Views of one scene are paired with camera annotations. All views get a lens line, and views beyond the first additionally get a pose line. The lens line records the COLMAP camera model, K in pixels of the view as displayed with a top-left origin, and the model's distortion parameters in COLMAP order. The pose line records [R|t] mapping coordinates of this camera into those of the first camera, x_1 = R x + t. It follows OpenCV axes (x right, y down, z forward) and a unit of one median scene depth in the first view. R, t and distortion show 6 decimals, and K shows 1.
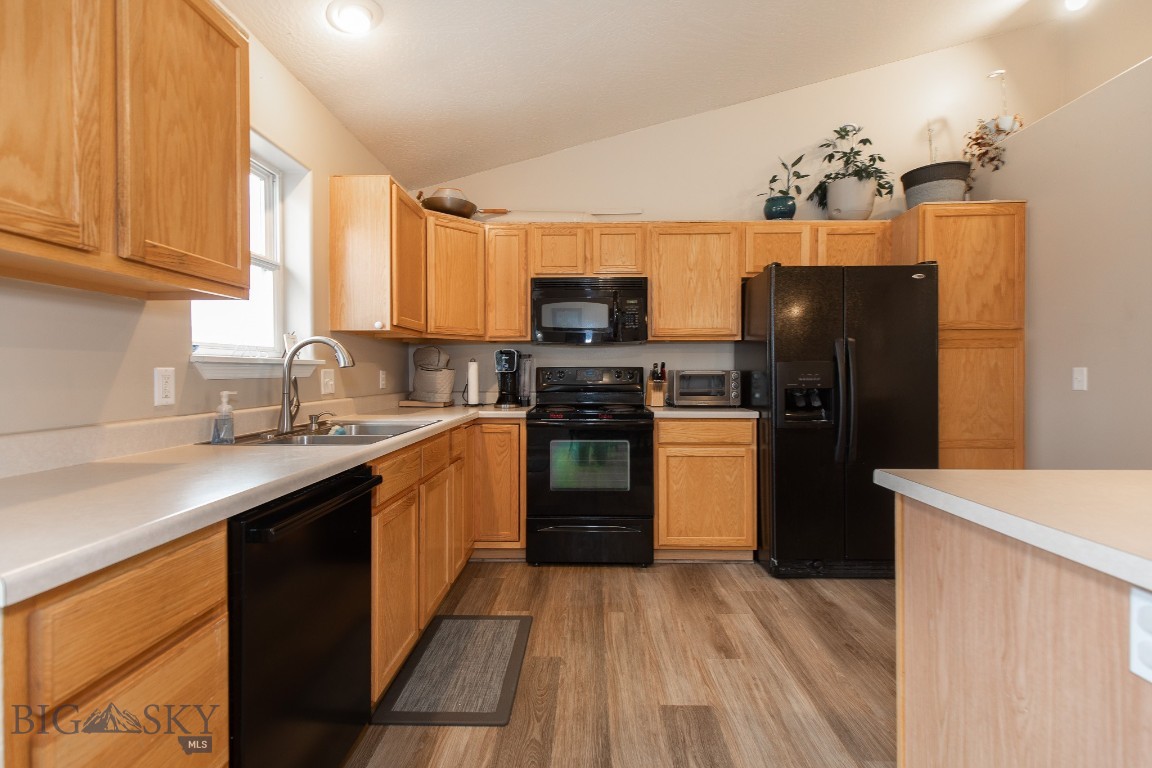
lens RADIAL K [[520.9, 0, 573.1], [0, 520.9, 375.1], [0, 0, 1]] dist [0.012872, -0.002612]
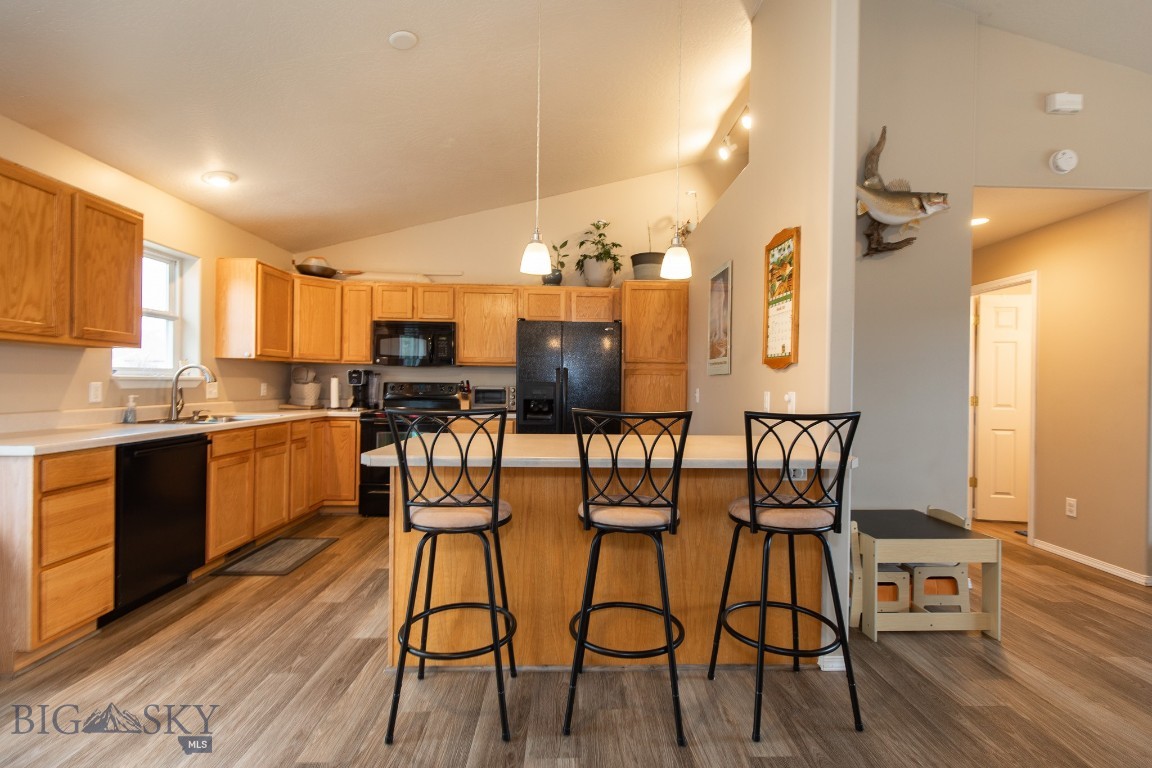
lens RADIAL K [[520.9, 0, 580.0], [0, 520.9, 384.3], [0, 0, 1]] dist [0.012872, -0.002612]
pose [[0.998318, 0.015706, 0.055803, 0.456087], [-0.015546, 0.999874, -0.003299, -0.015275], [-0.055847, 0.002426, 0.998436, -0.526152]]
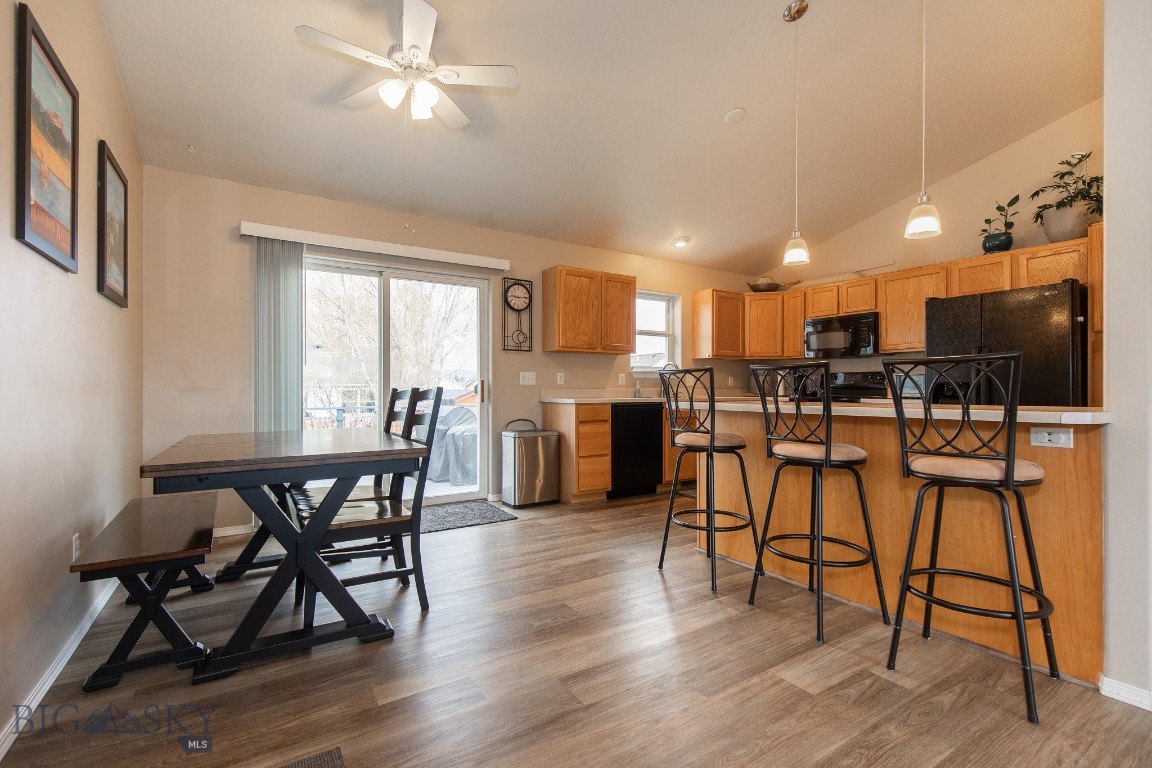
lens RADIAL K [[520.9, 0, 581.2], [0, 520.9, 385.2], [0, 0, 1]] dist [0.012872, -0.002612]
pose [[0.562620, -0.005221, -0.826699, 1.003634], [-0.007311, 0.999910, -0.011290, 0.052775], [0.826683, 0.012396, 0.562531, -0.606970]]
